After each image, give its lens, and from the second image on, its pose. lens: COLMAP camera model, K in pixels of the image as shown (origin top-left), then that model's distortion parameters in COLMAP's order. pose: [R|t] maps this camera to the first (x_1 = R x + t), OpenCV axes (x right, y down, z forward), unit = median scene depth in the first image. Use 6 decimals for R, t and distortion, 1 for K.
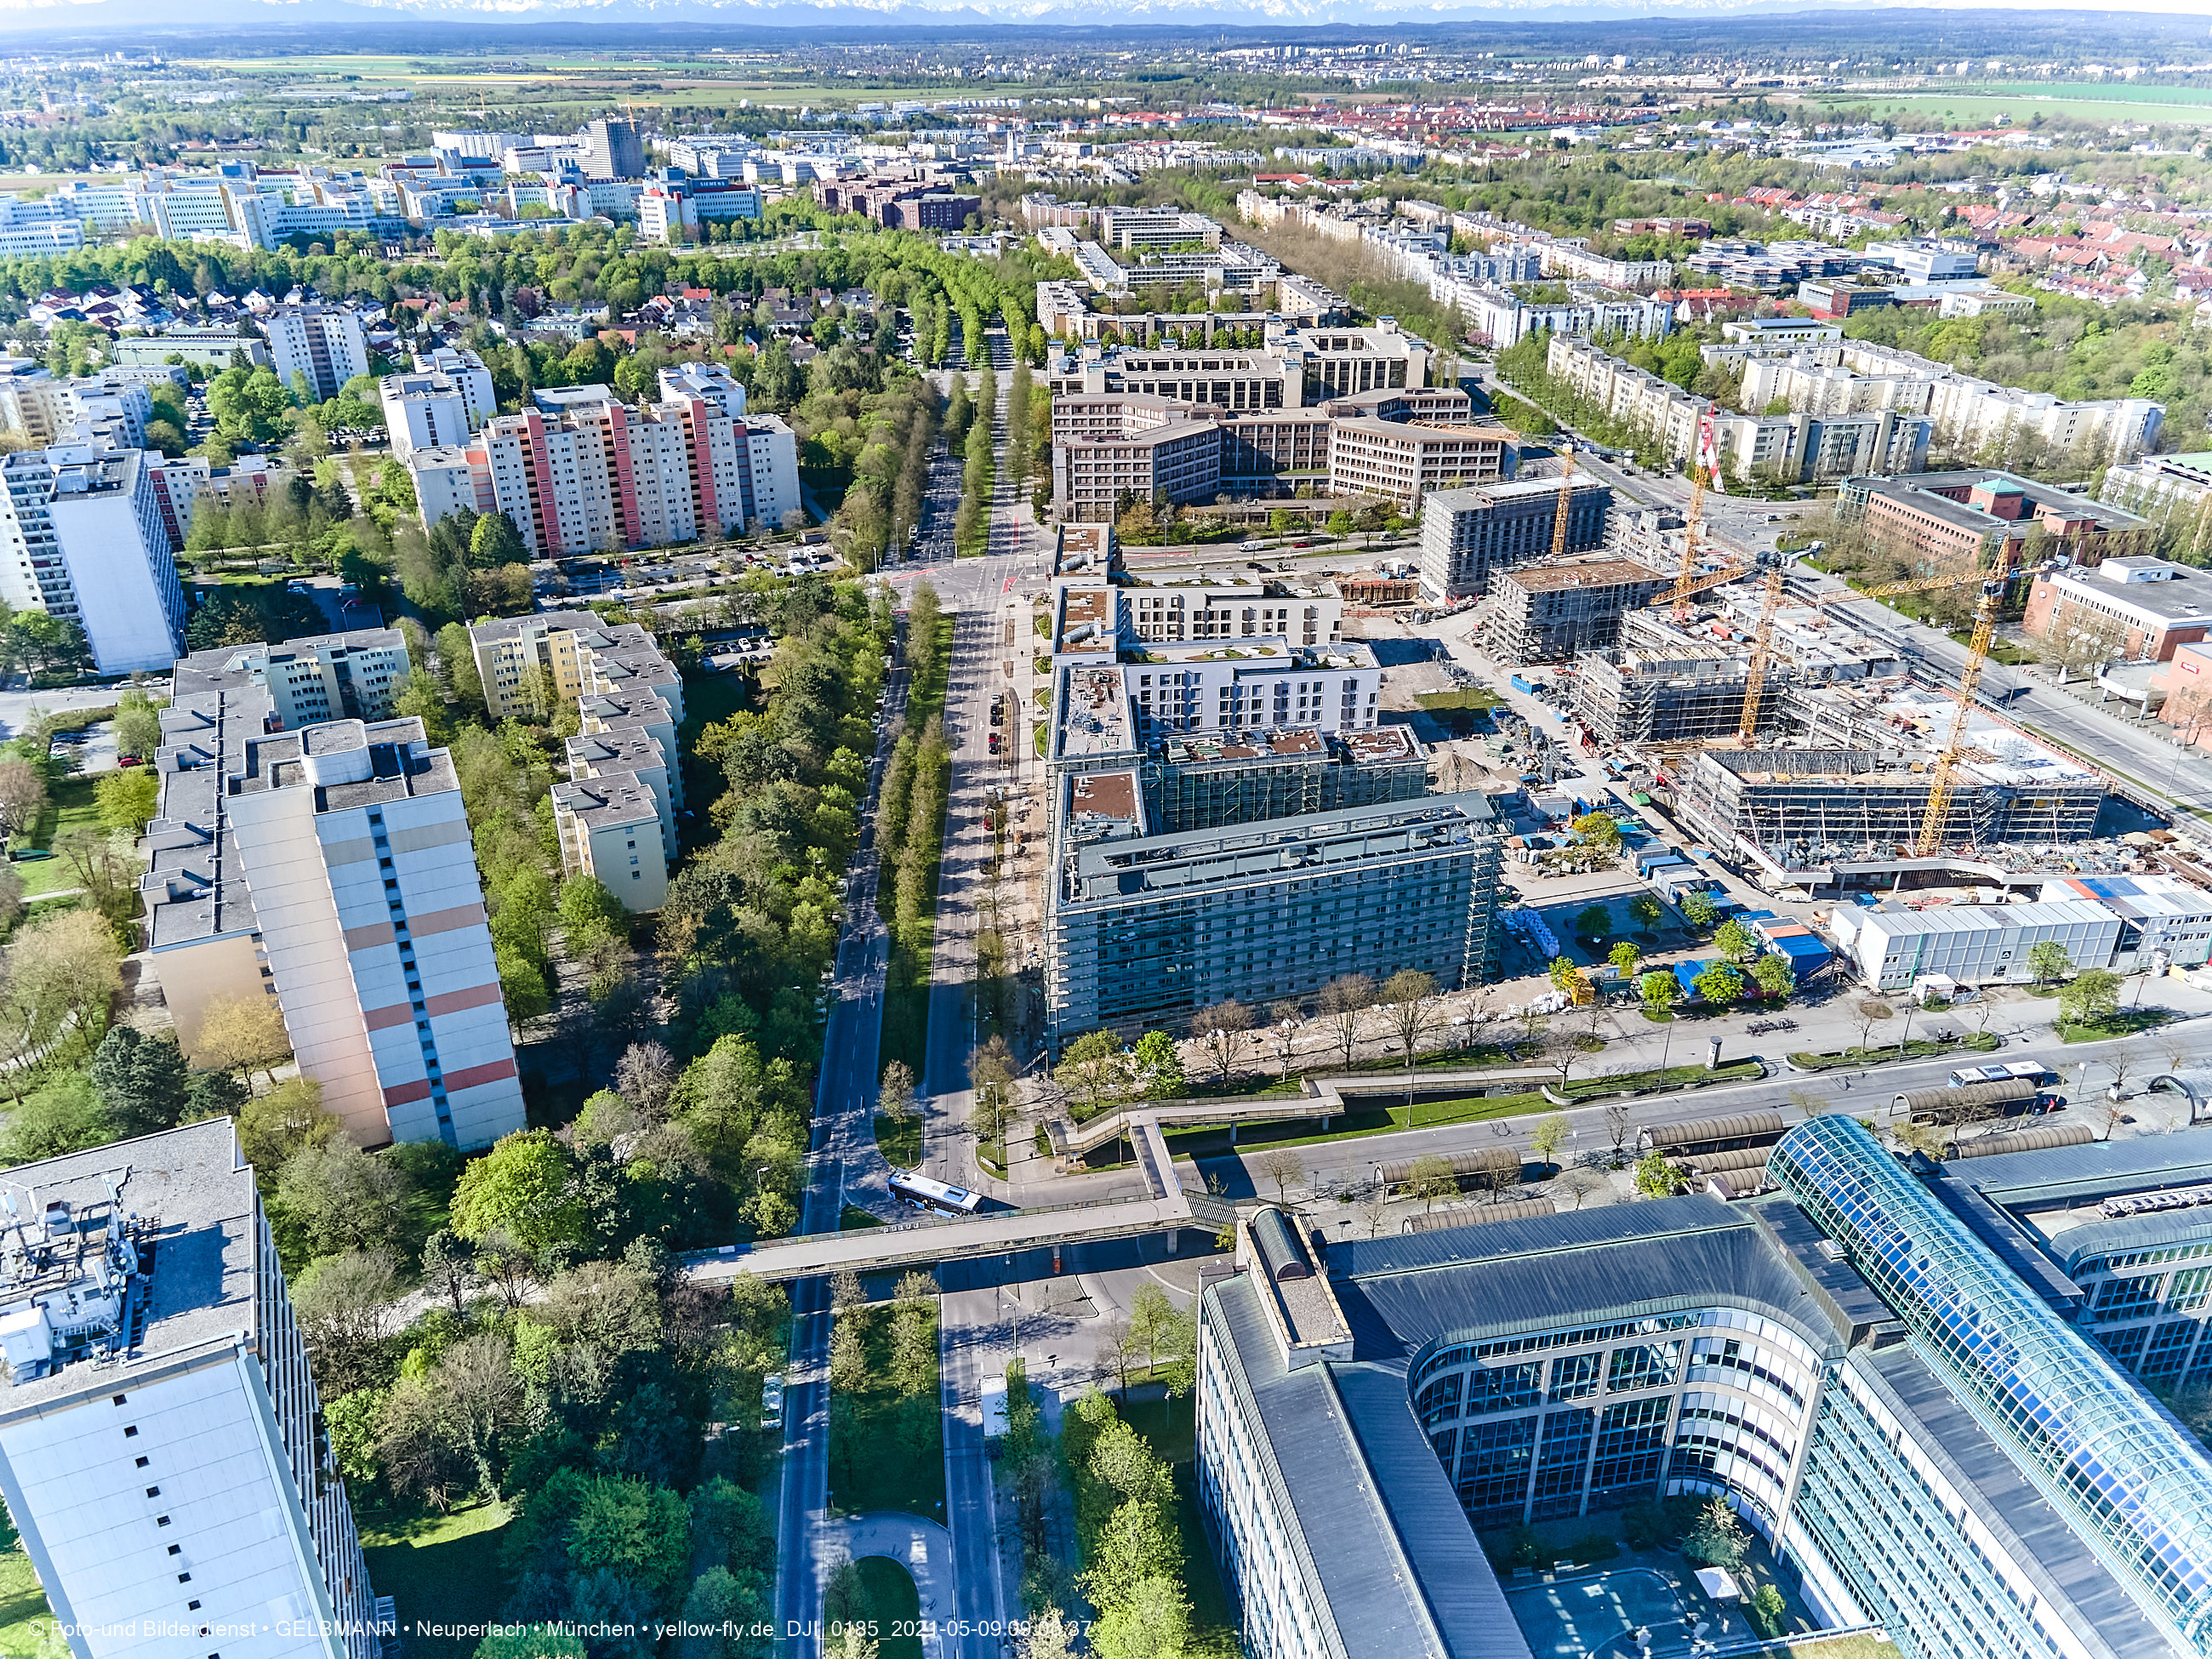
lens RADIAL K [[1607.7, 0, 1103.1], [0, 1607.7, 827.0], [0, 0, 1]] dist [0.010191, 0.053114]
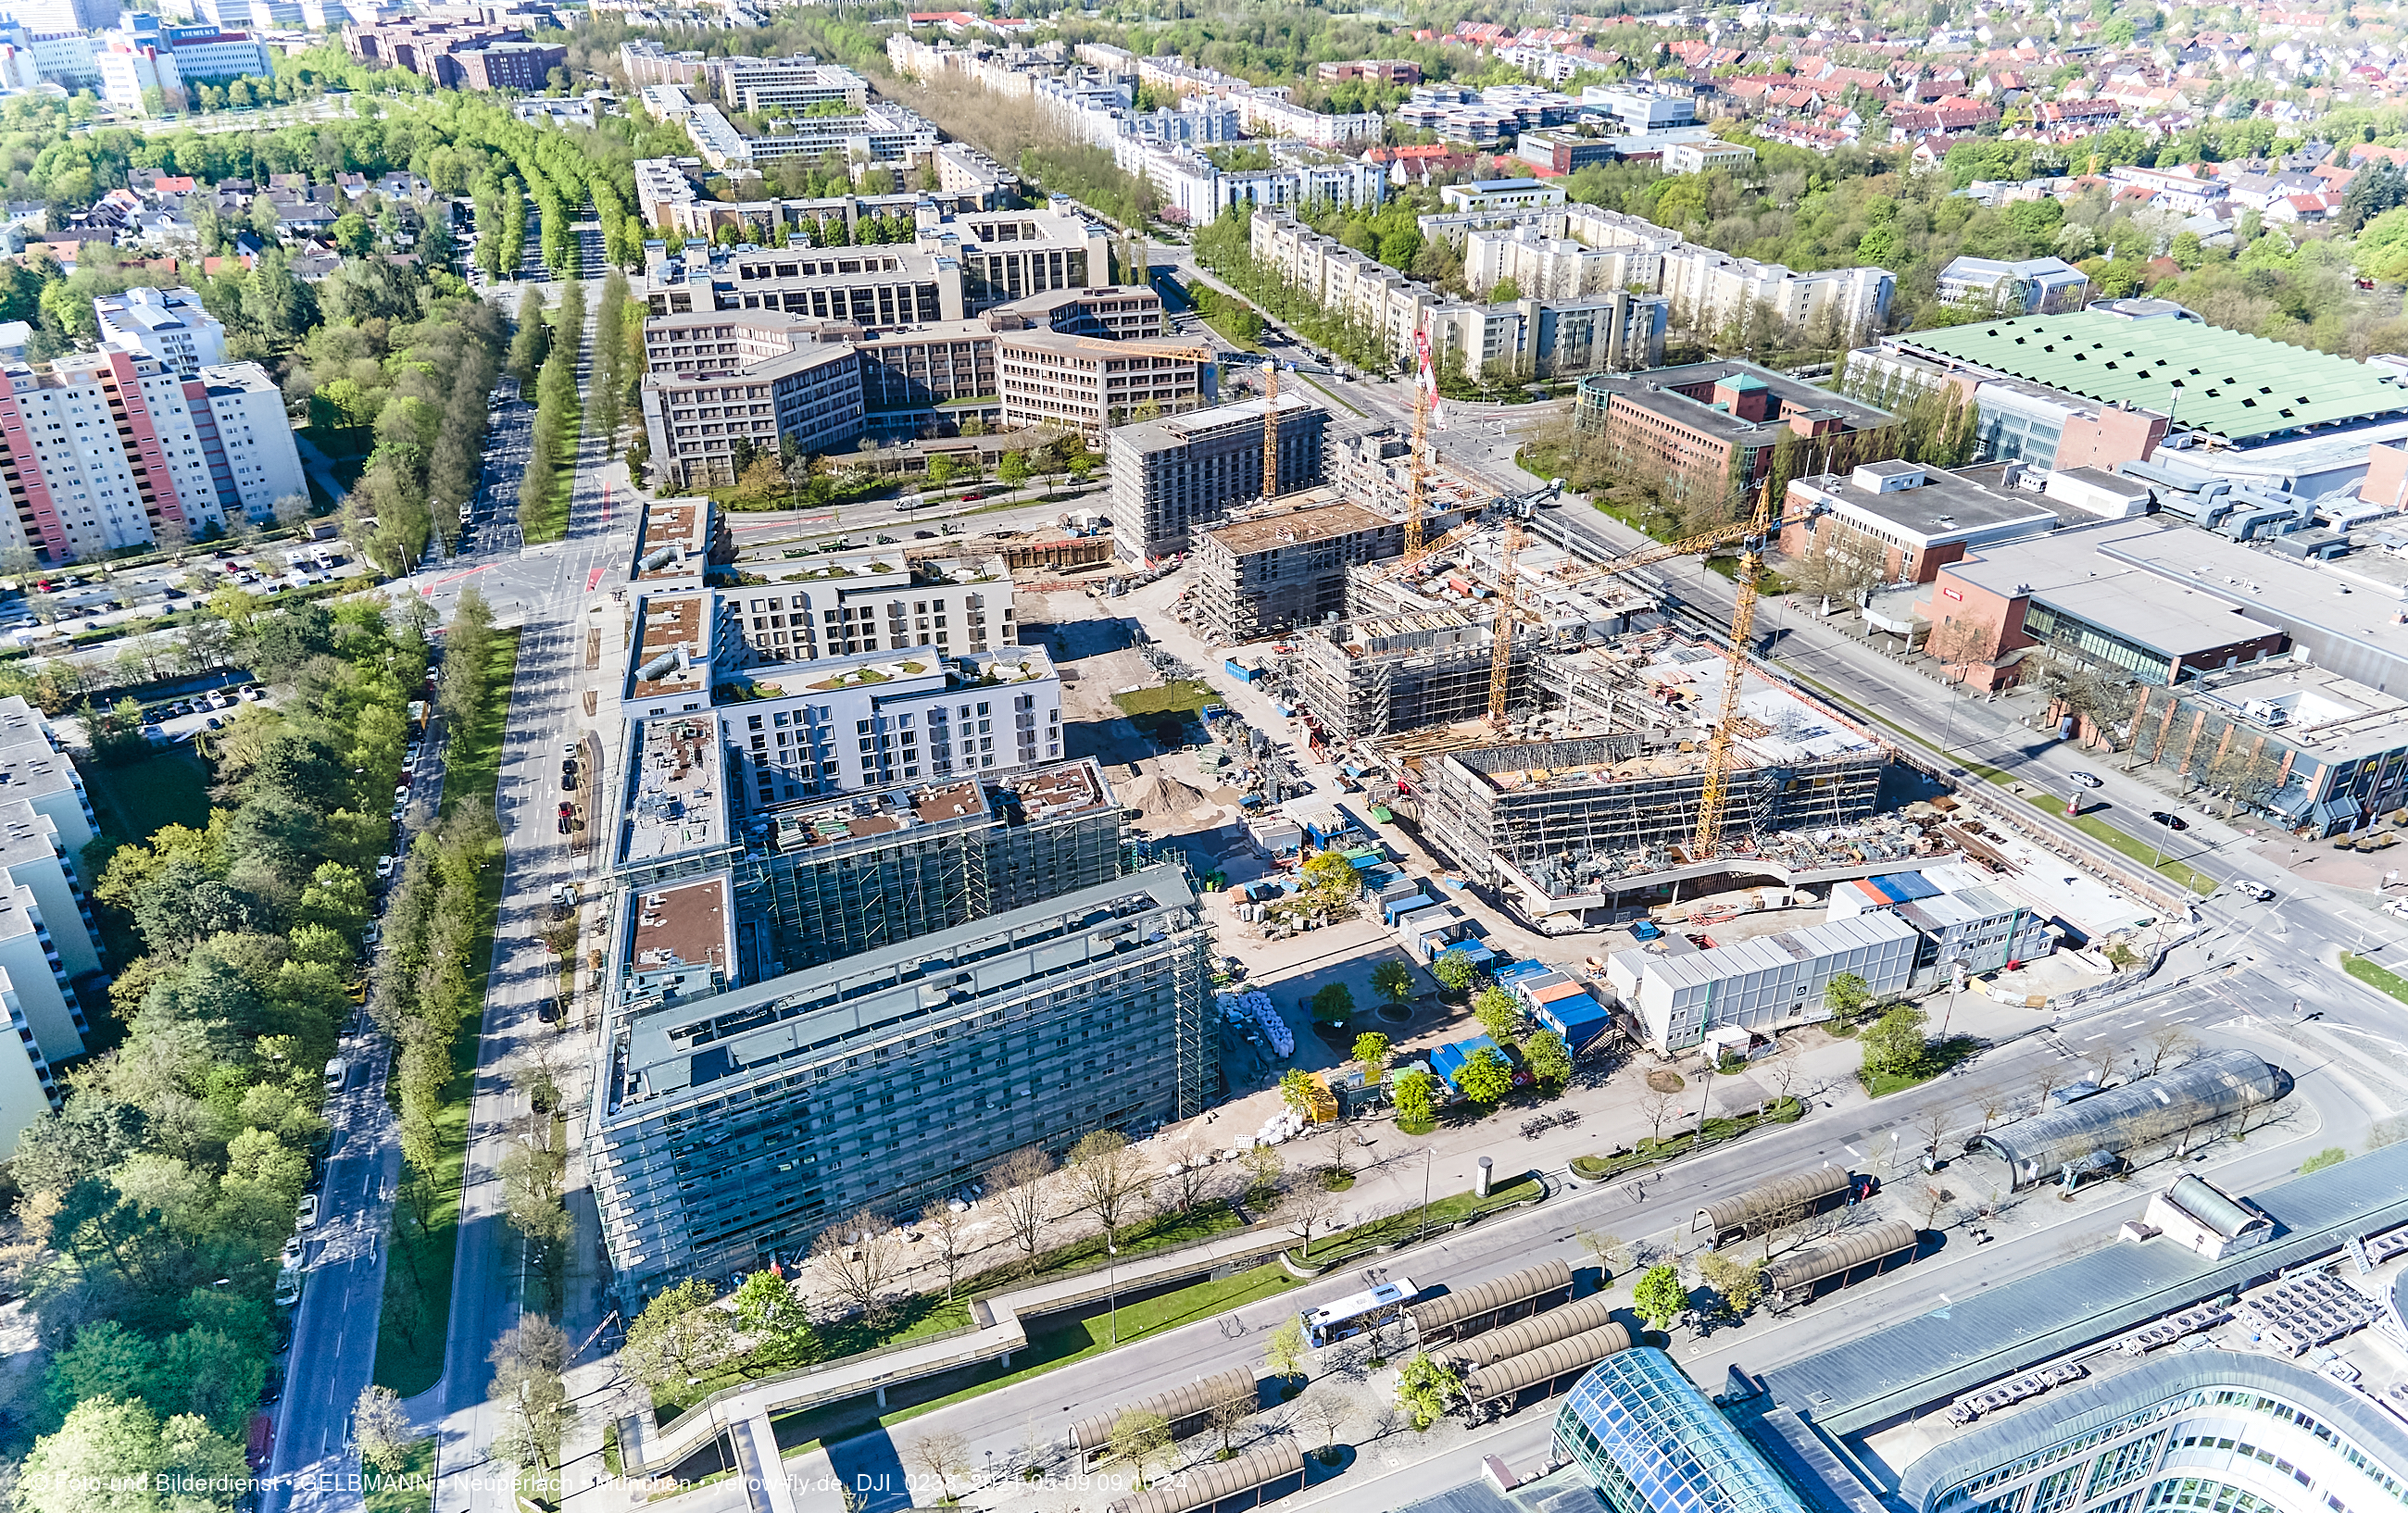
lens RADIAL K [[1753.0, 0, 1201.3], [0, 1753.0, 894.0], [0, 0, 1]] dist [0.009087, 0.059260]
pose [[0.975134, -0.114337, 0.189843, 0.051668], [0.098588, 0.991009, 0.090456, -0.050965], [-0.198479, -0.069491, 0.977639, 0.104520]]
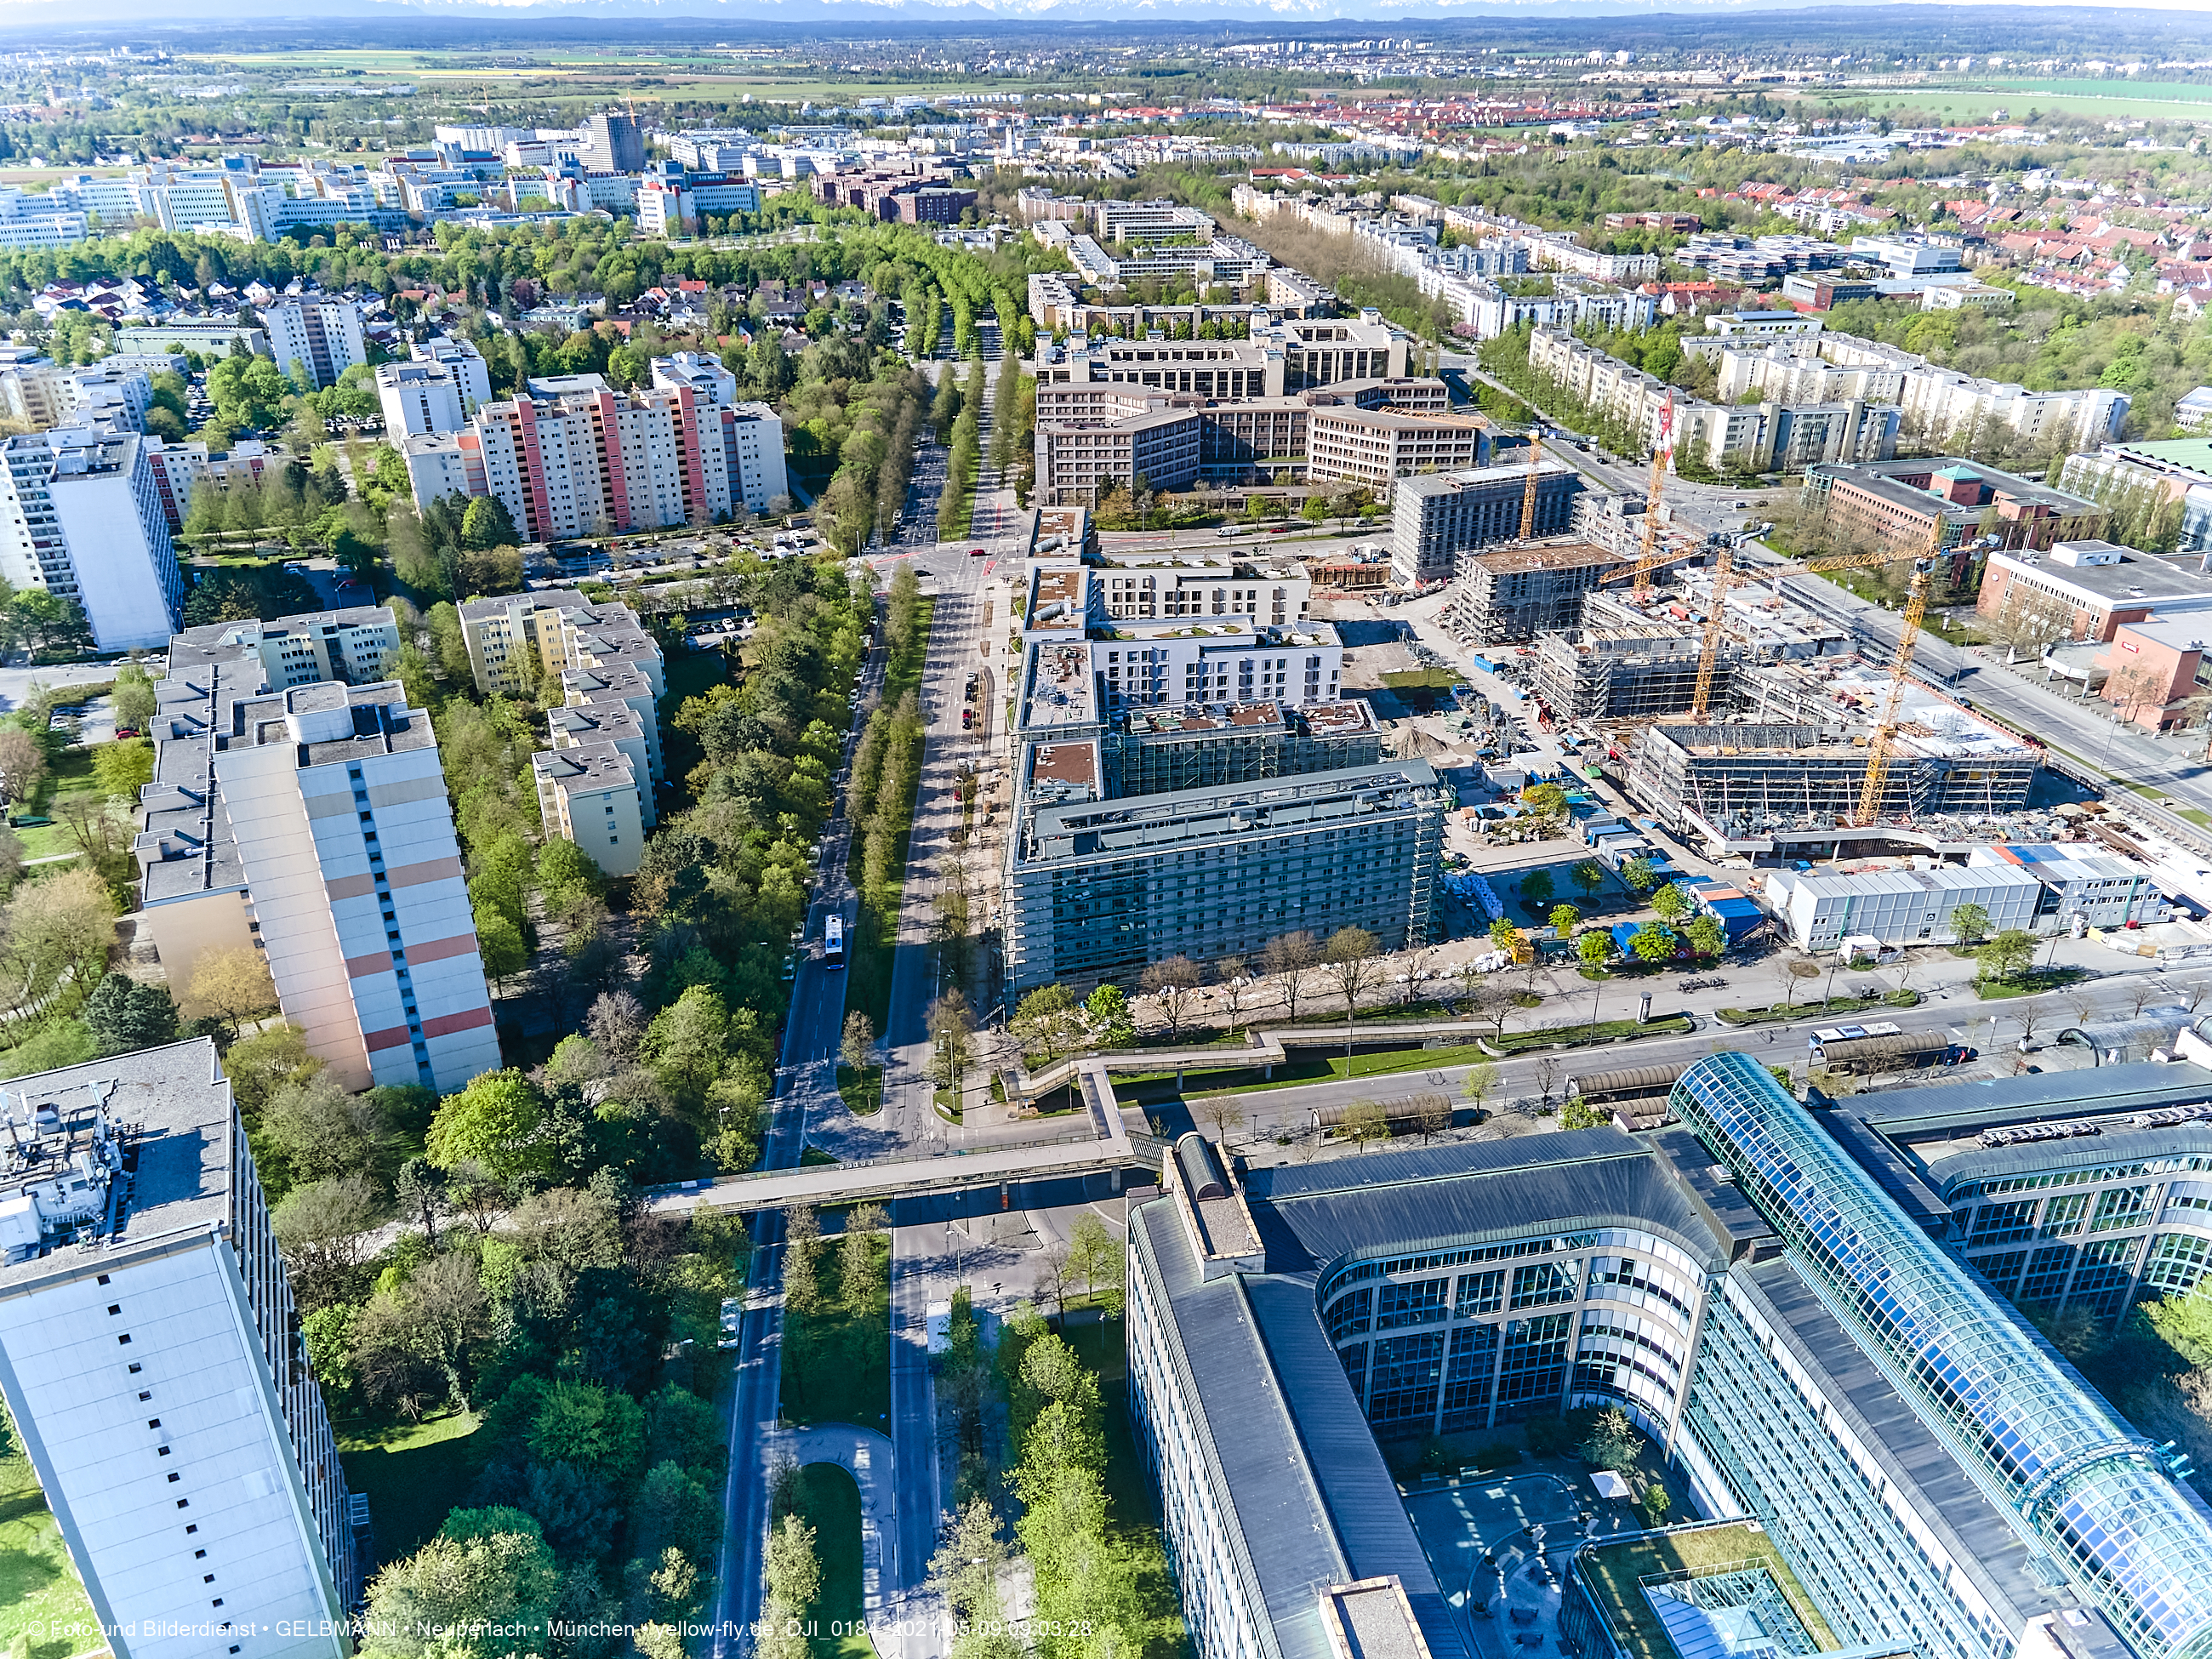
lens RADIAL K [[1607.7, 0, 1103.1], [0, 1607.7, 827.0], [0, 0, 1]] dist [0.010191, 0.053114]
pose [[0.999995, 0.002073, -0.002480, 0.017675], [-0.002067, 0.999995, 0.002242, 0.012053], [0.002484, -0.002237, 0.999994, -0.022780]]
